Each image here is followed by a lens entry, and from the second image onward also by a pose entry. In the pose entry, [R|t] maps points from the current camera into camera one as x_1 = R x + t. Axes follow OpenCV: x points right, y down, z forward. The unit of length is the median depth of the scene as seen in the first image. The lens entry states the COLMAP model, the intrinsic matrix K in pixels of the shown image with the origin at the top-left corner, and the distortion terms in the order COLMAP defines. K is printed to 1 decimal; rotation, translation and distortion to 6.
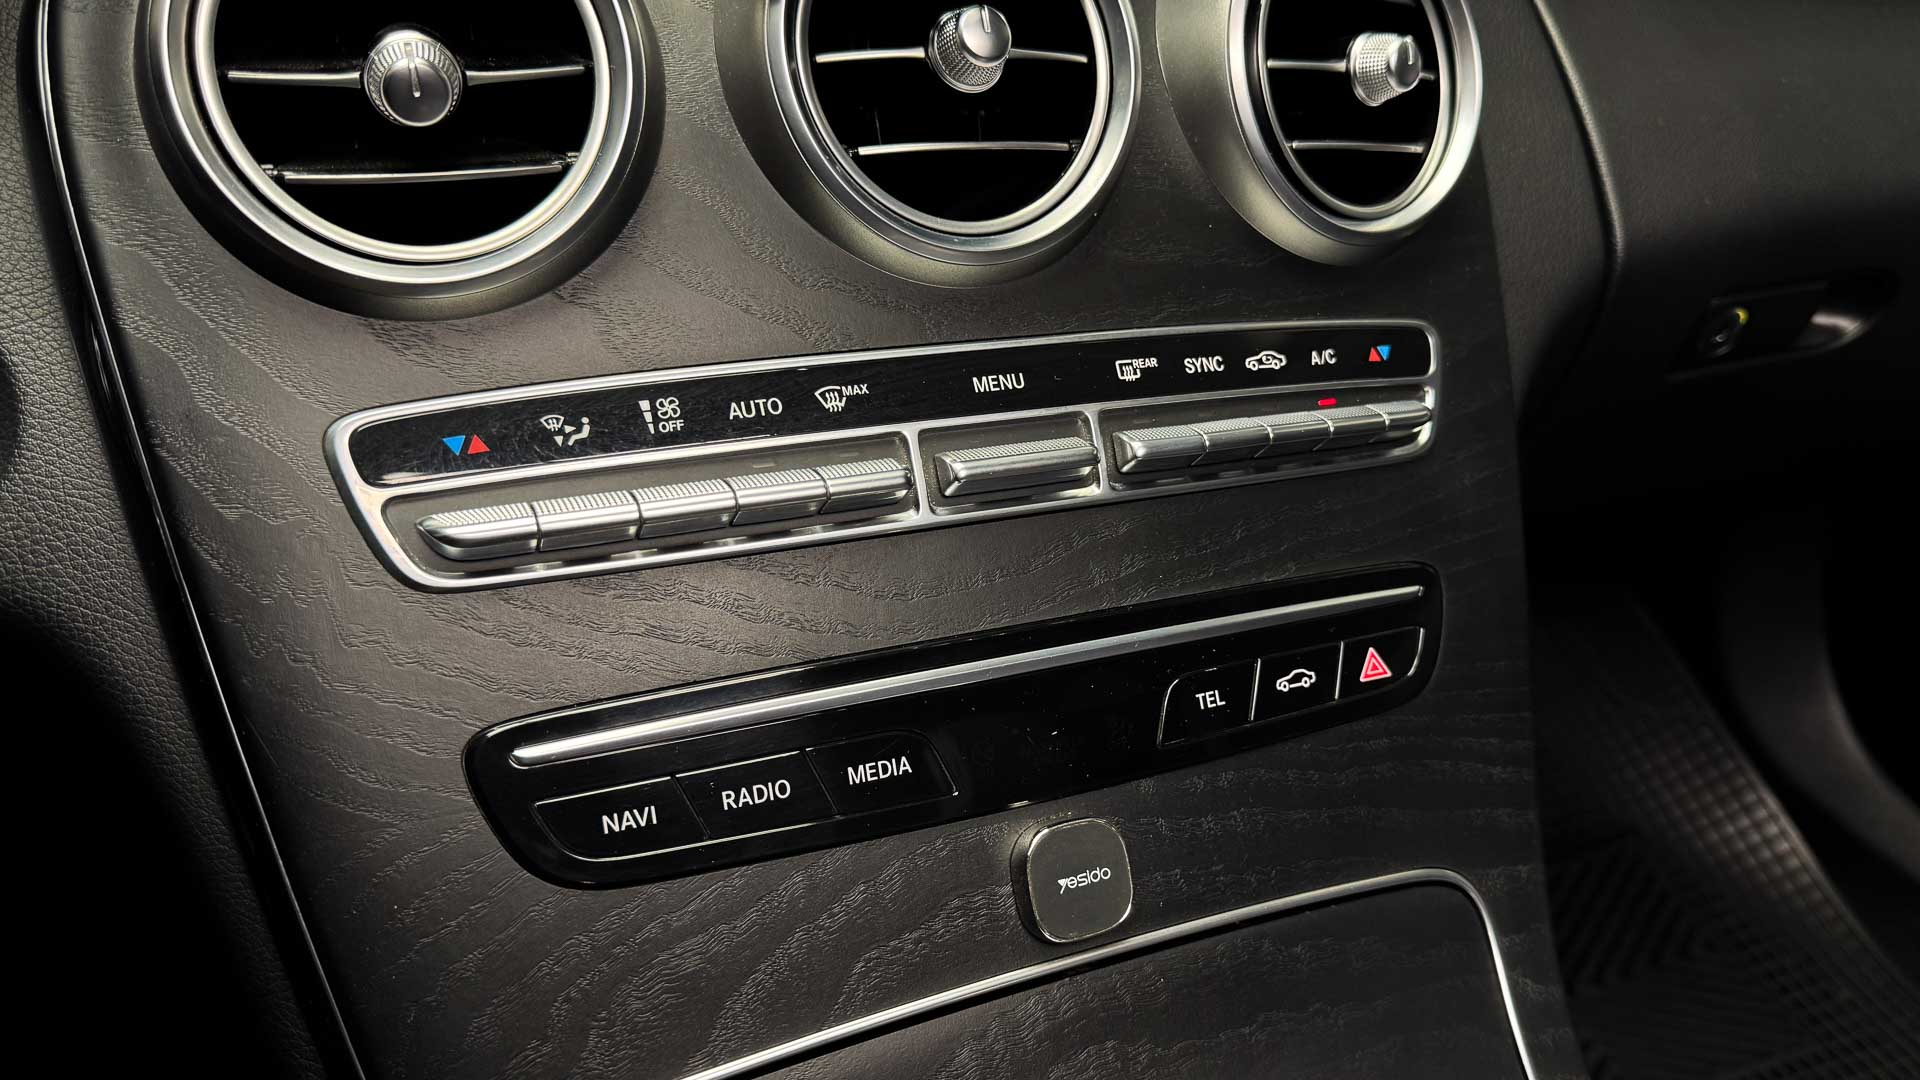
lens RADIAL K [[1492.6, 0, 1037.7], [0, 1492.6, 597.8], [0, 0, 1]] dist [0.123890, -0.308124]
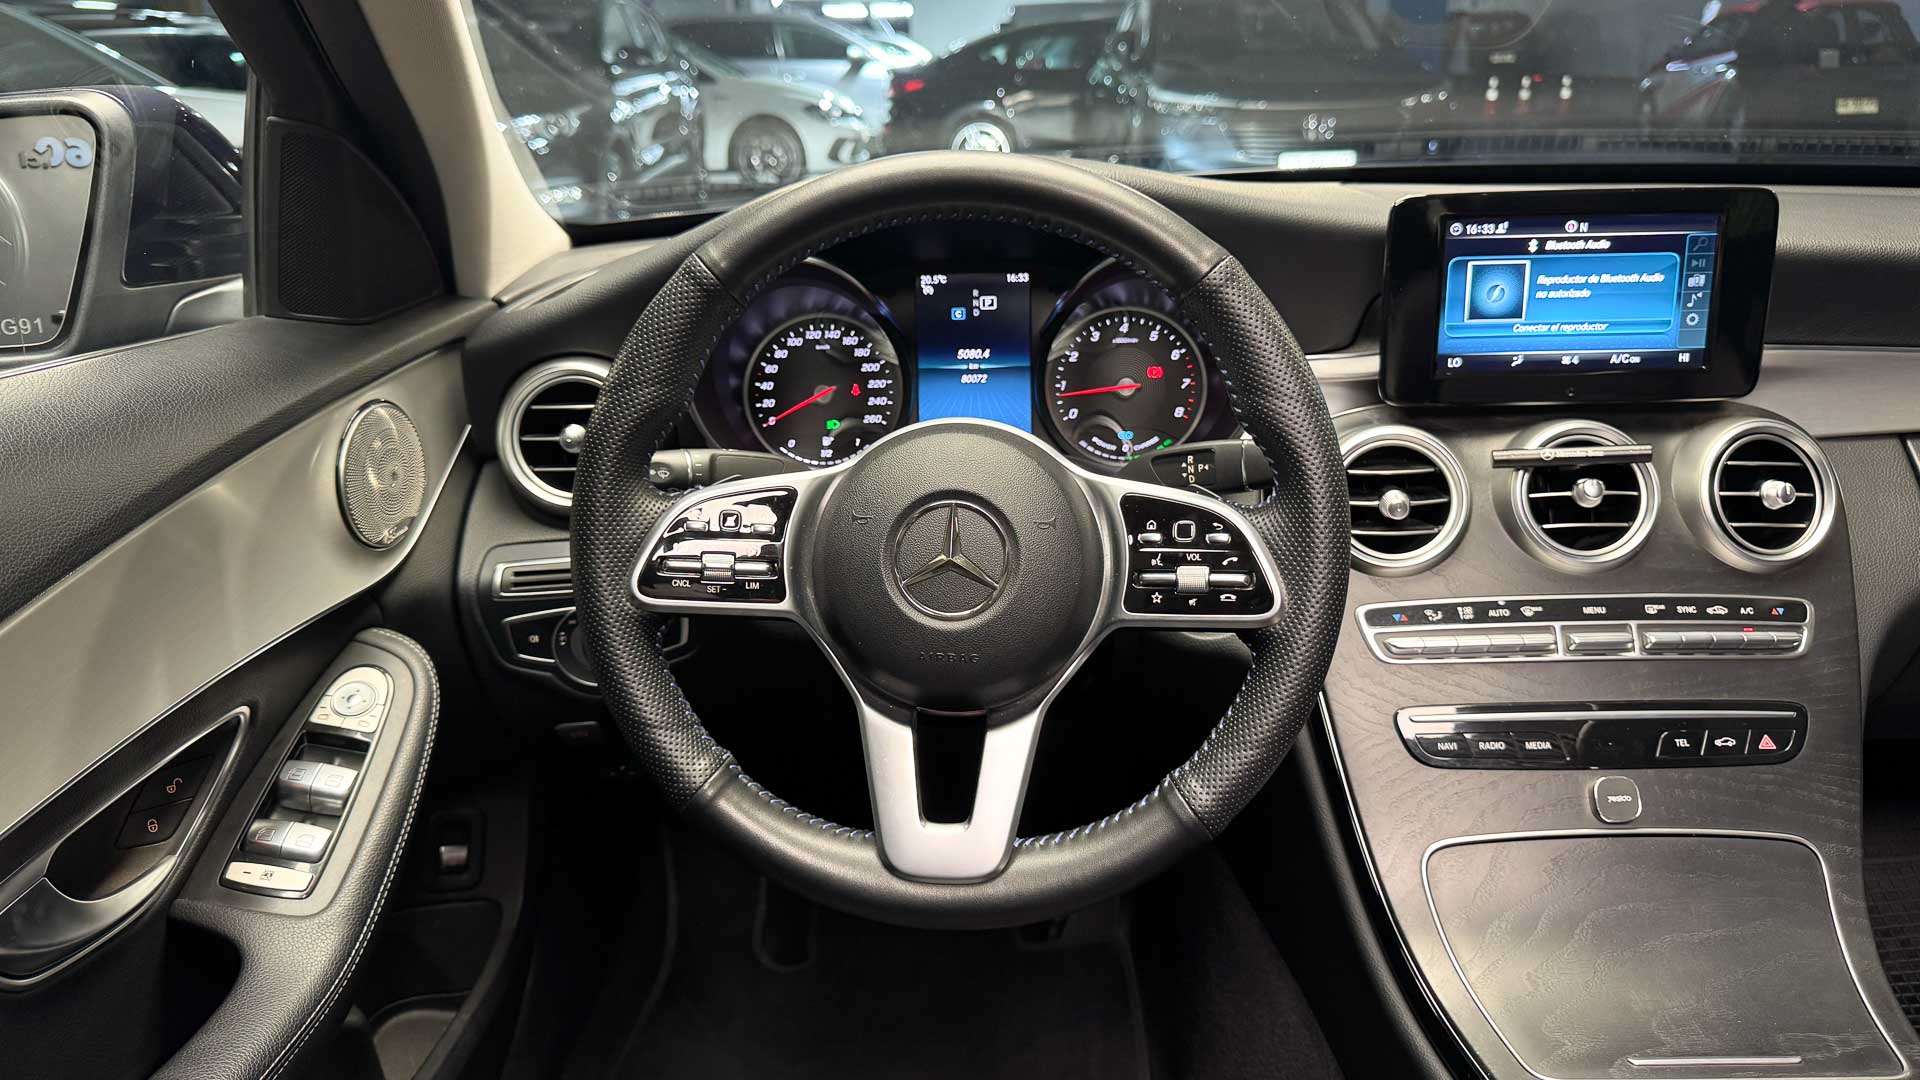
lens RADIAL K [[1416.5, 0, 952.2], [0, 1416.5, 532.1], [0, 0, 1]] dist [0.142006, -0.297626]
pose [[0.884606, 0.034102, -0.465090, 0.150411], [-0.132969, 0.974366, -0.181465, 0.338360], [0.446980, 0.222367, 0.866465, -1.766410]]
